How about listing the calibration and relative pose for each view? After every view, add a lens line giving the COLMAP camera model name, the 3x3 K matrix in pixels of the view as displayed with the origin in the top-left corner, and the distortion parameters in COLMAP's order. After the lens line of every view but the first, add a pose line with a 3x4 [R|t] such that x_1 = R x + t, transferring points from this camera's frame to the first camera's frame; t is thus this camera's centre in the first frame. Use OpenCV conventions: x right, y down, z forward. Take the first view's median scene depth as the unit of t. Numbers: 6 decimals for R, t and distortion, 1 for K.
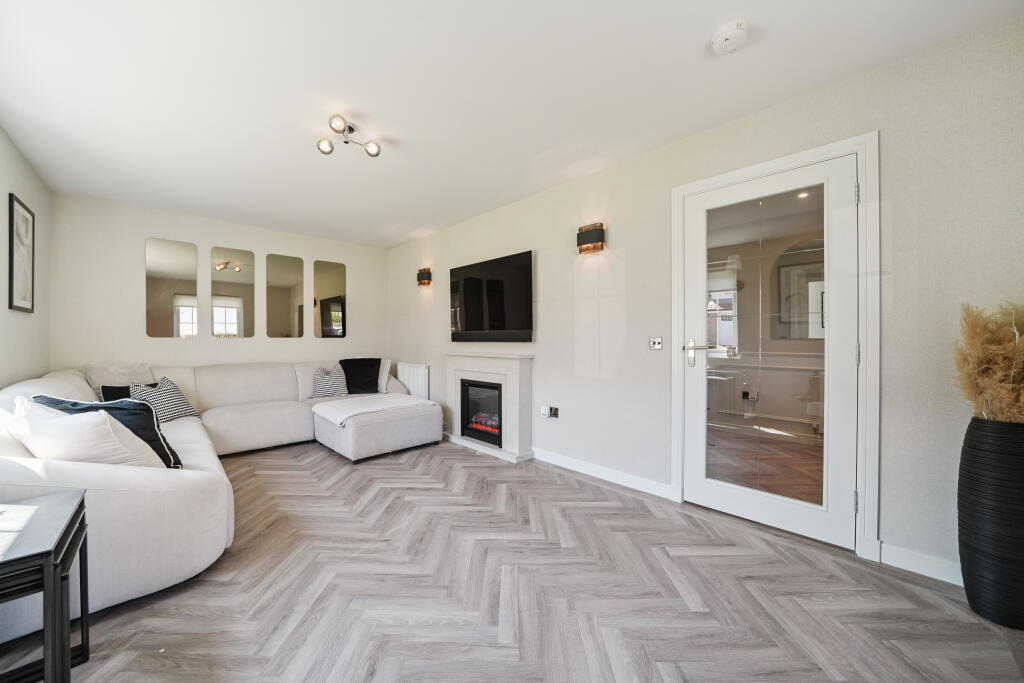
lens RADIAL K [[363.4, 0, 512.0], [0, 363.4, 341.5], [0, 0, 1]] dist [-0.001432, -0.000088]
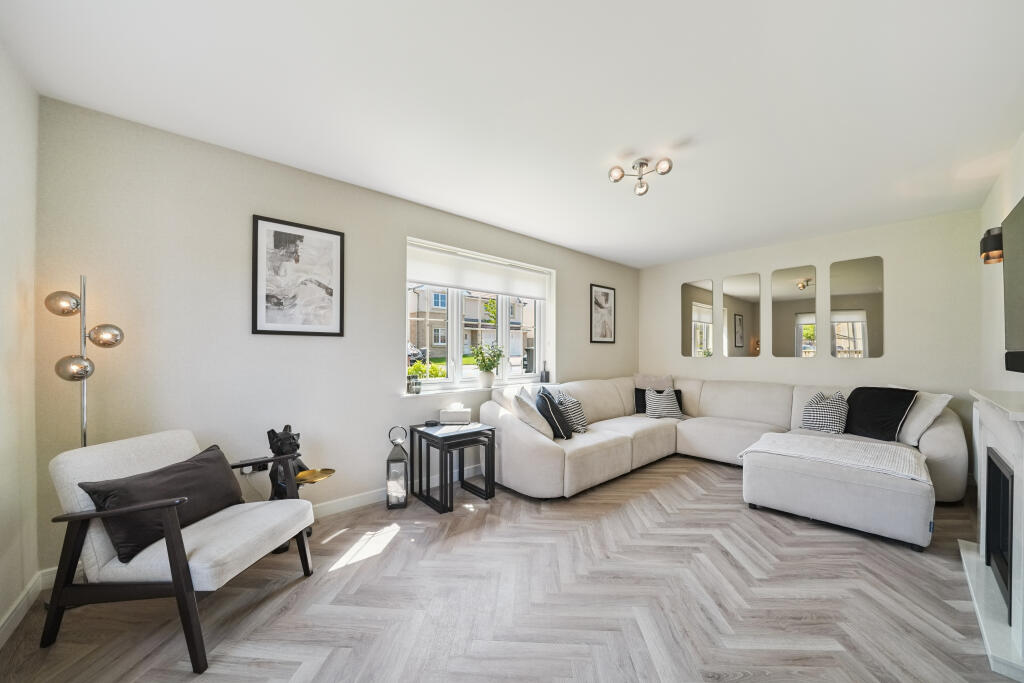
lens RADIAL K [[361.6, 0, 510.0], [0, 361.6, 351.8], [0, 0, 1]] dist [-0.023816, 0.000053]
pose [[-0.039416, -0.004651, -0.999212, 0.477363], [-0.005265, 0.999976, -0.004447, -0.025239], [0.999209, 0.005085, -0.039439, 0.518153]]
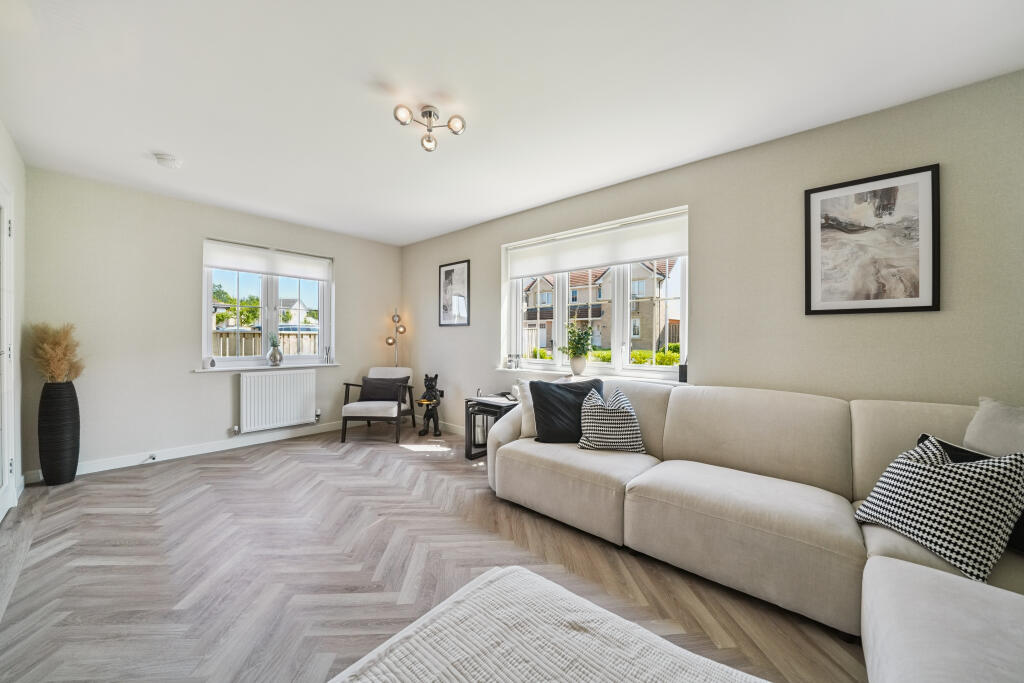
lens RADIAL K [[371.5, 0, 521.7], [0, 371.5, 336.3], [0, 0, 1]] dist [-0.010705, 0.000025]
pose [[-0.996182, -0.004353, -0.087187, -0.477736], [-0.004713, 0.999981, 0.003921, -0.028950], [0.087169, 0.004317, -0.996184, 1.533839]]
